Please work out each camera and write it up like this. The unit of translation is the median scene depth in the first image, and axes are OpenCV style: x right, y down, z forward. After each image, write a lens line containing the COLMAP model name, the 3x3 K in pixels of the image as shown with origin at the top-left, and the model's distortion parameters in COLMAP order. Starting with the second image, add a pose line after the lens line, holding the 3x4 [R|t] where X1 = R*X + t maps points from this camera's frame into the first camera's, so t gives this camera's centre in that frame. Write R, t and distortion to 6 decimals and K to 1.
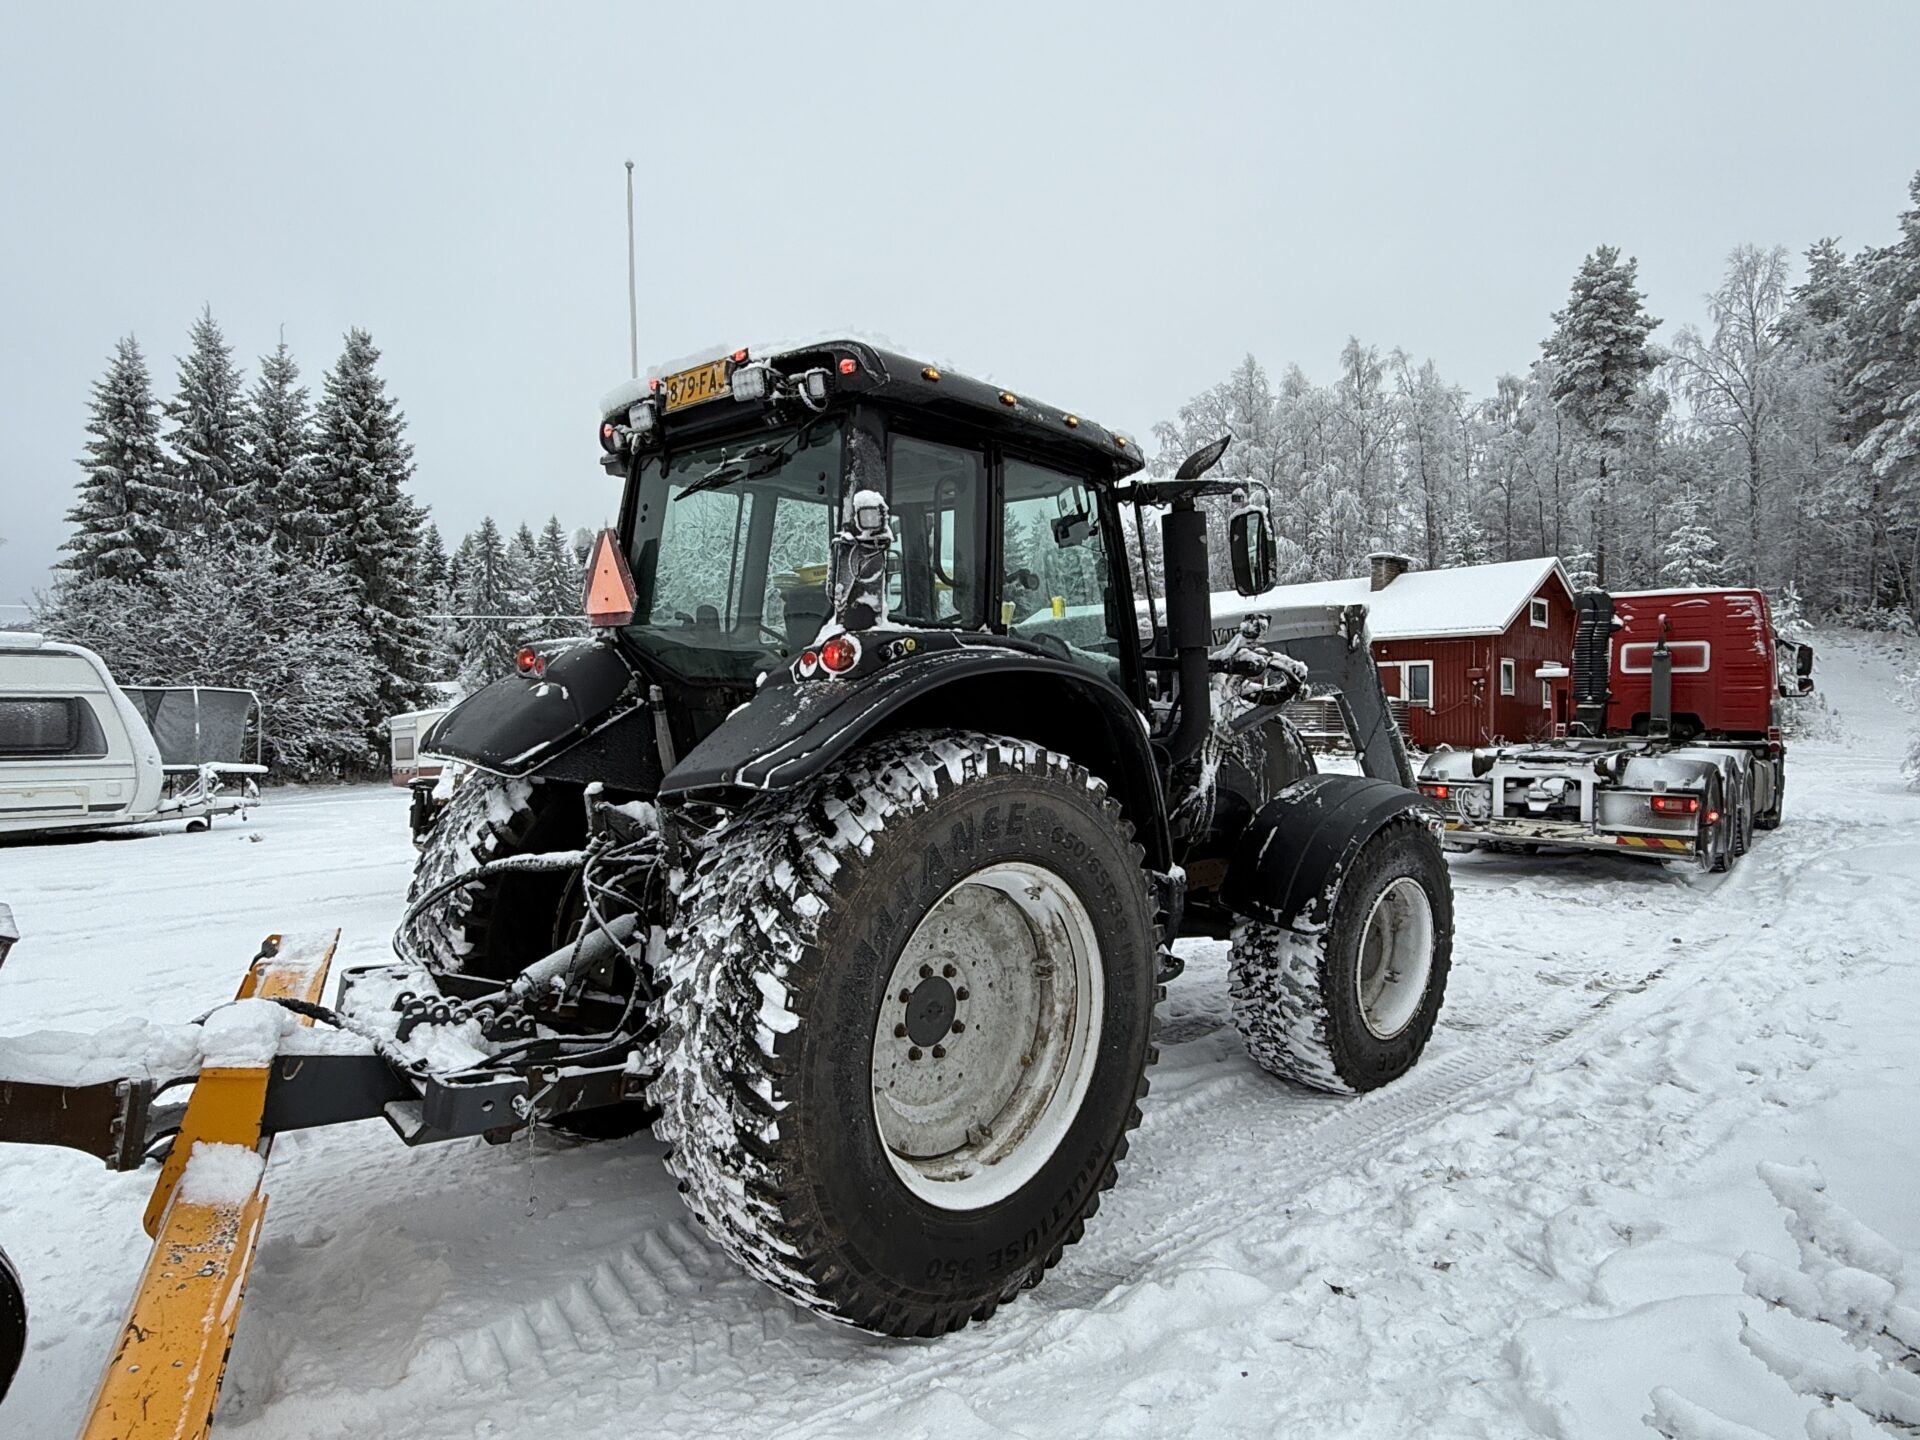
lens RADIAL K [[1114.9, 0, 955.8], [0, 1114.9, 722.5], [0, 0, 1]] dist [0.000788, 0.007758]
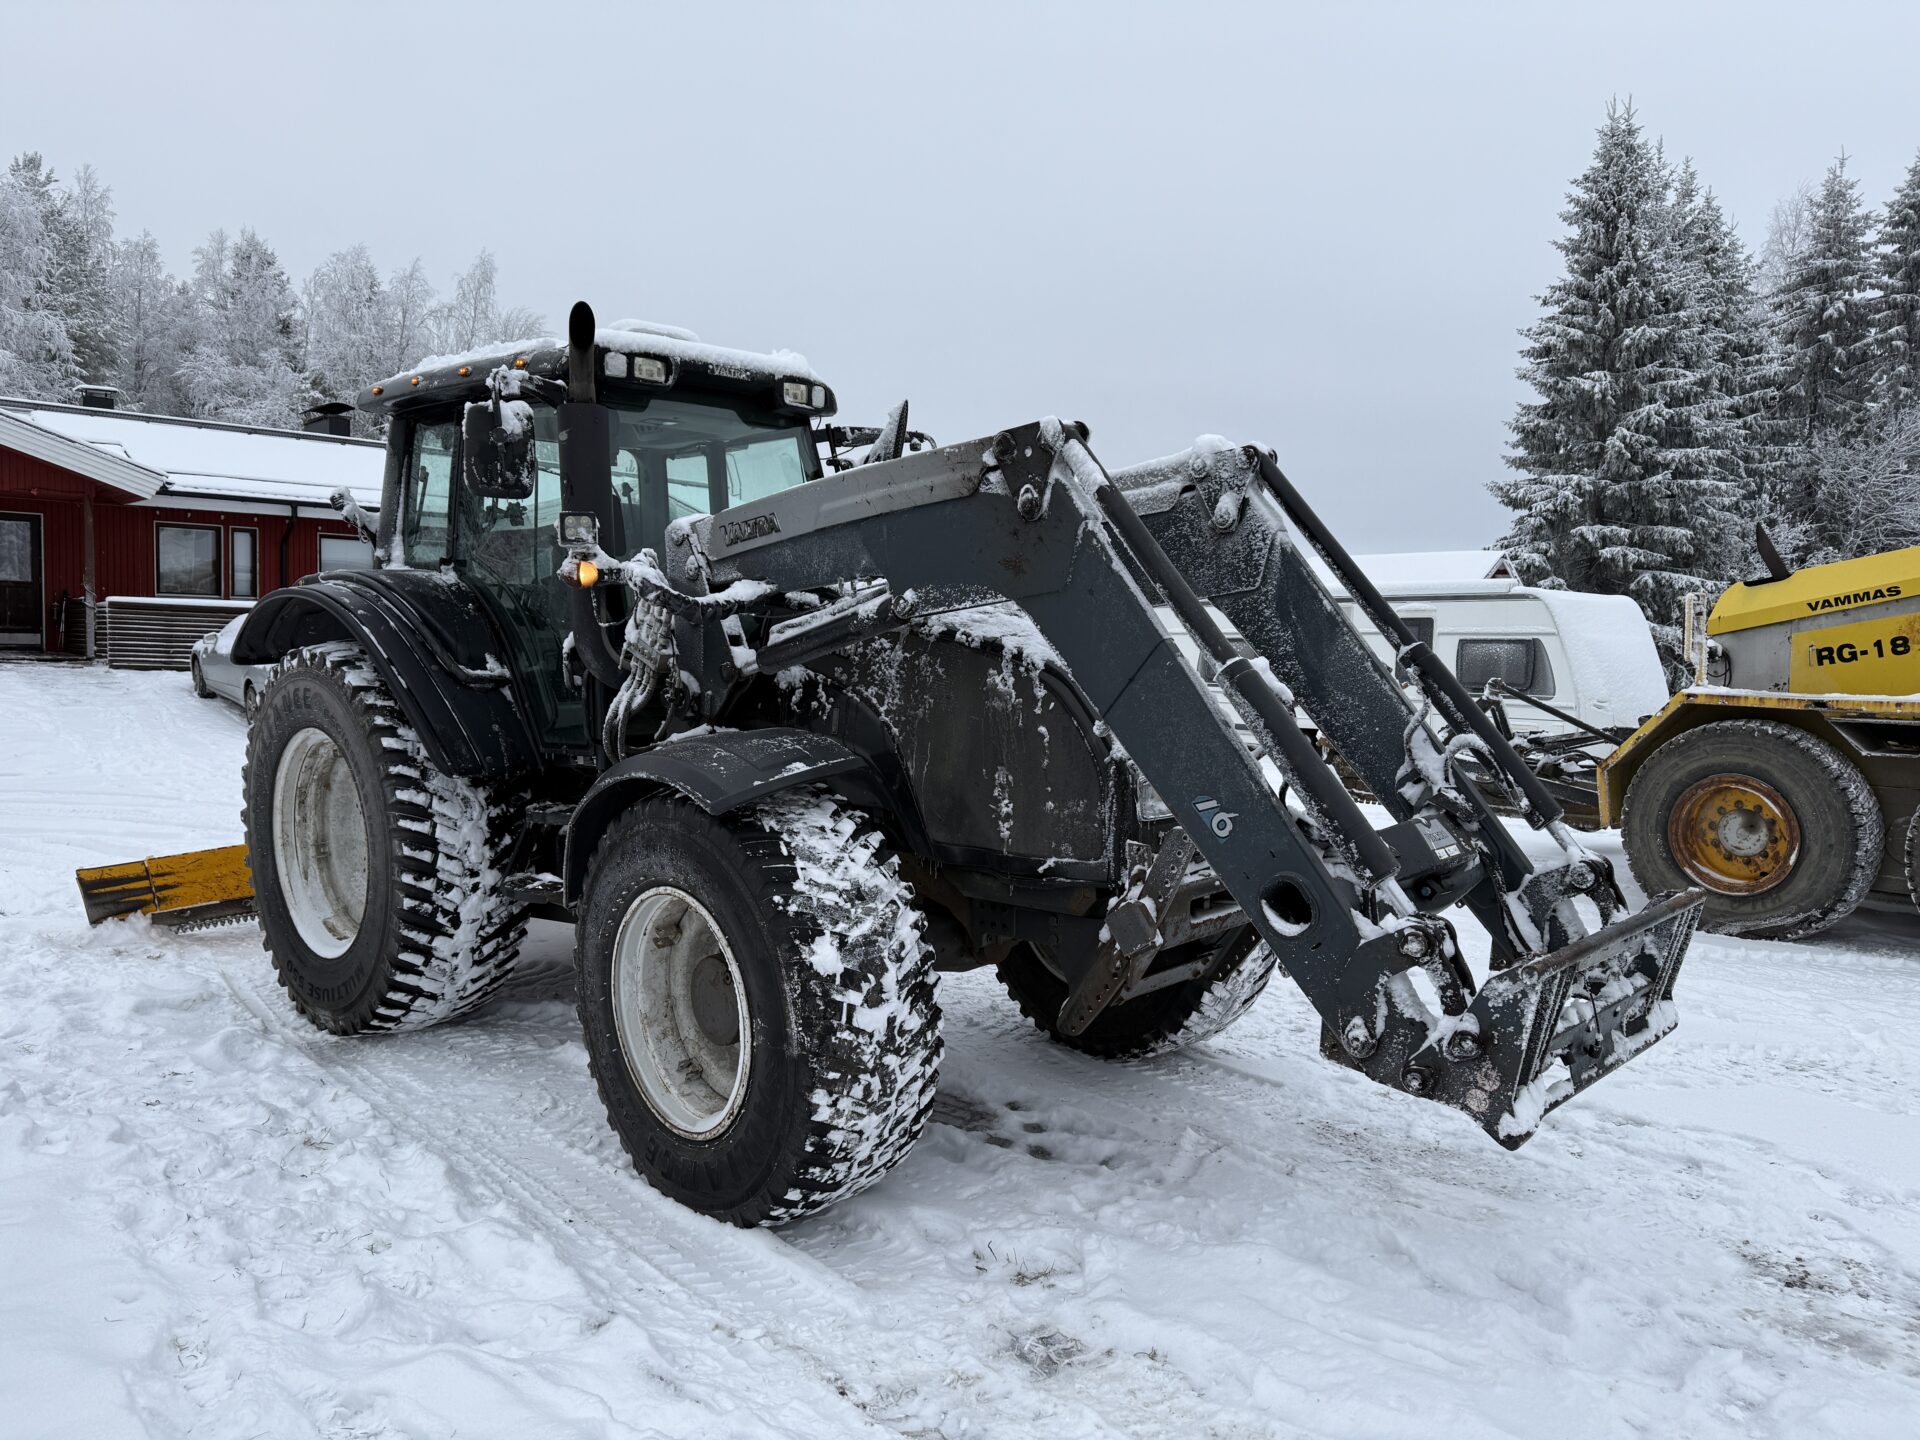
lens RADIAL K [[1351.2, 0, 960.6], [0, 1351.2, 716.8], [0, 0, 1]] dist [0.065110, -0.077601]
pose [[0.022145, 0.051779, -0.998413, 0.413941], [-0.027142, 0.998321, 0.051172, -0.000986], [0.999386, 0.025966, 0.023513, 0.401983]]
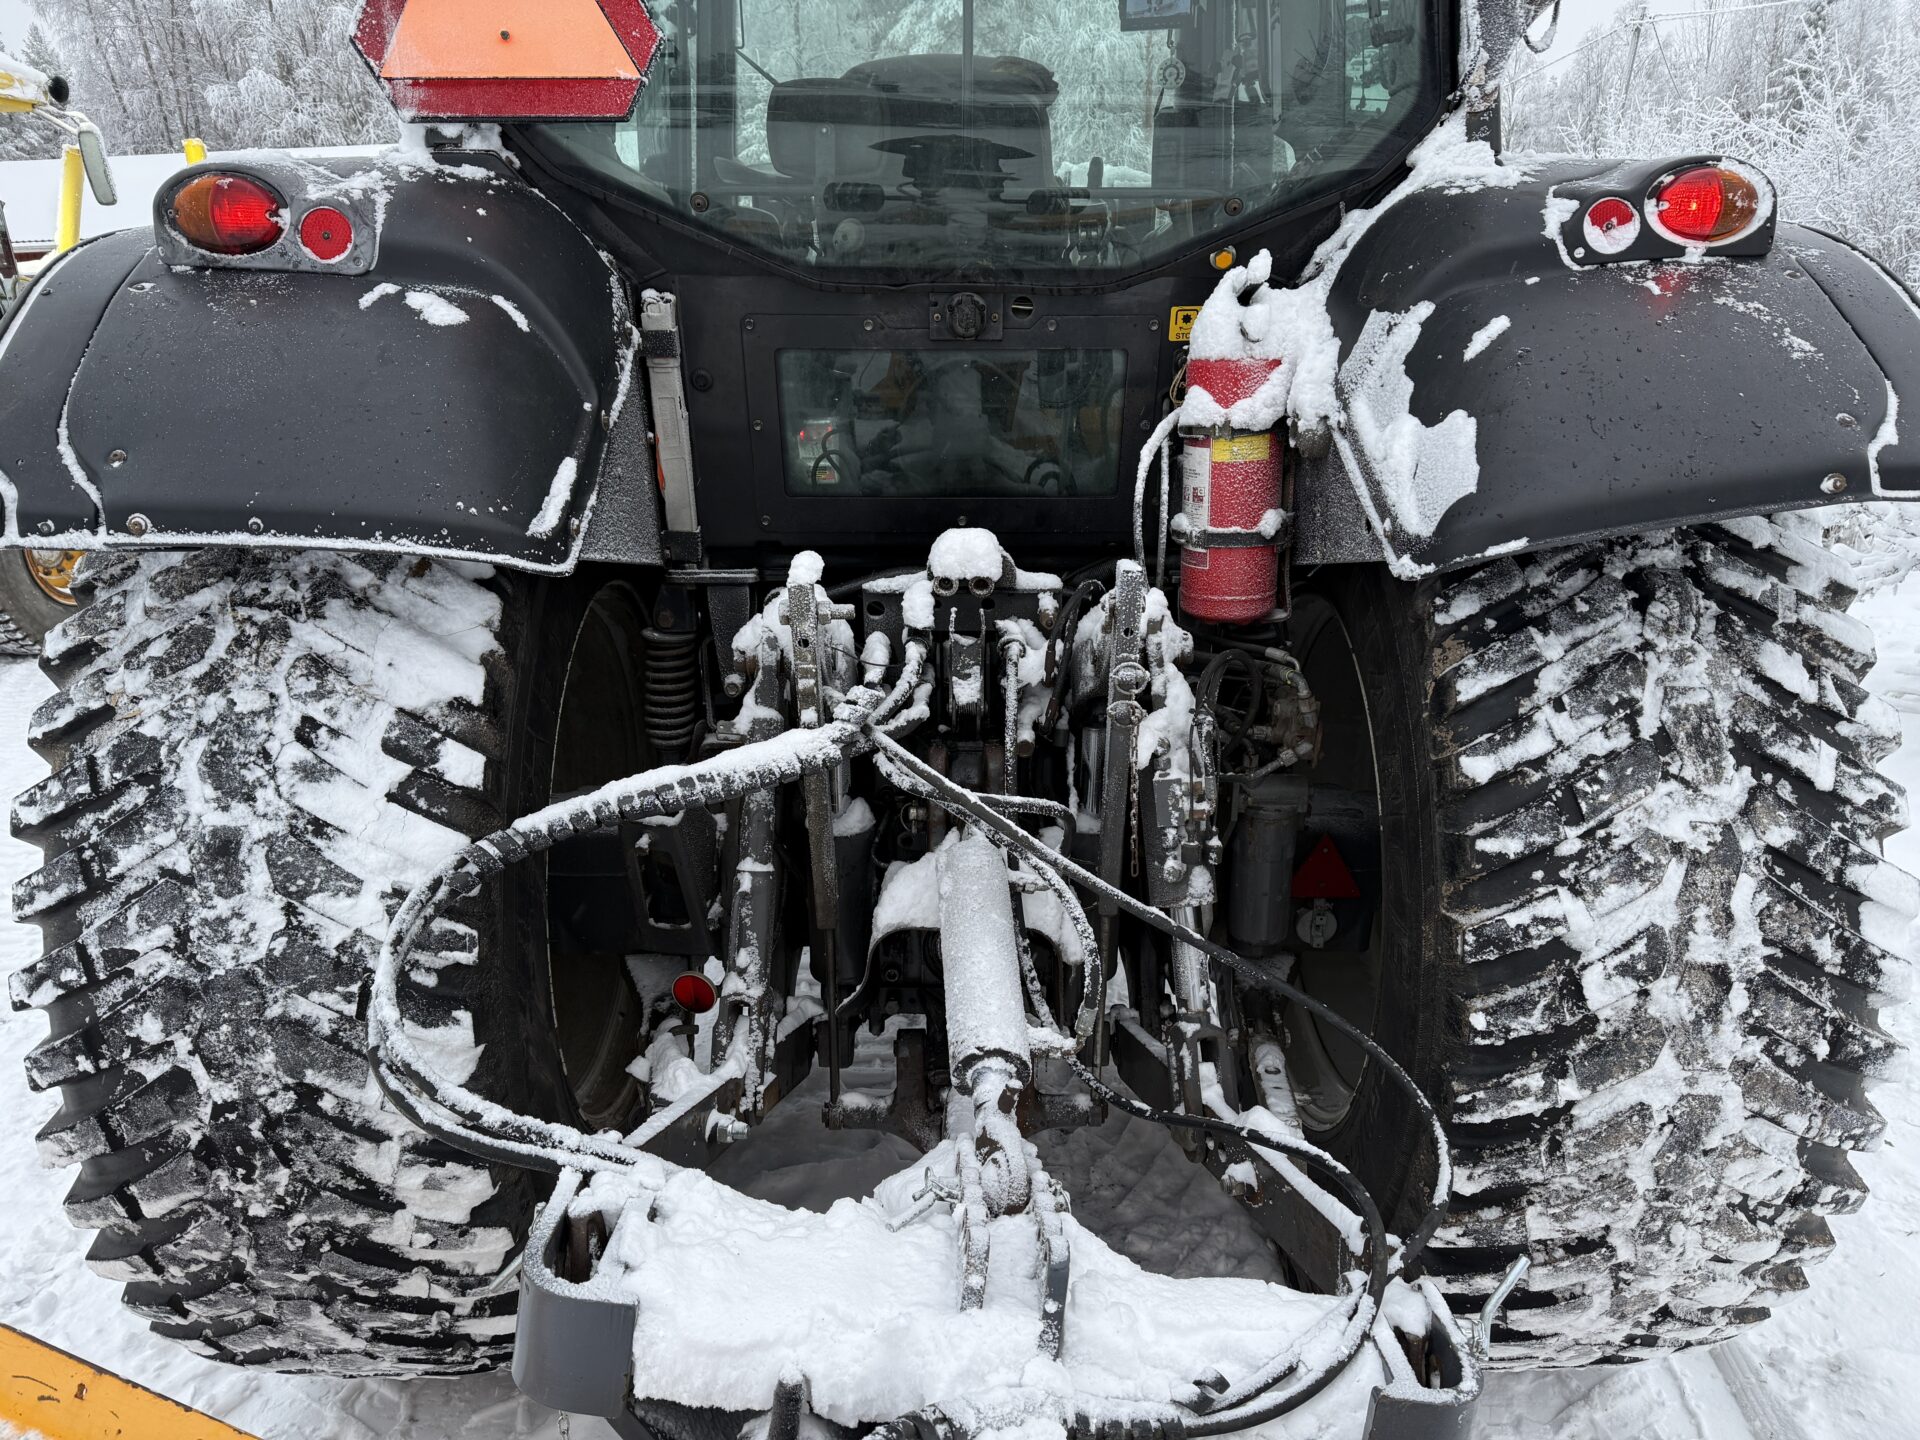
lens RADIAL K [[1351.2, 0, 960.1], [0, 1351.2, 735.0], [0, 0, 1]] dist [0.065110, -0.077601]
pose [[0.702725, -0.227953, 0.673955, -0.161203], [0.037127, 0.957741, 0.285227, -0.004615], [-0.710493, -0.175414, 0.681491, 0.163031]]
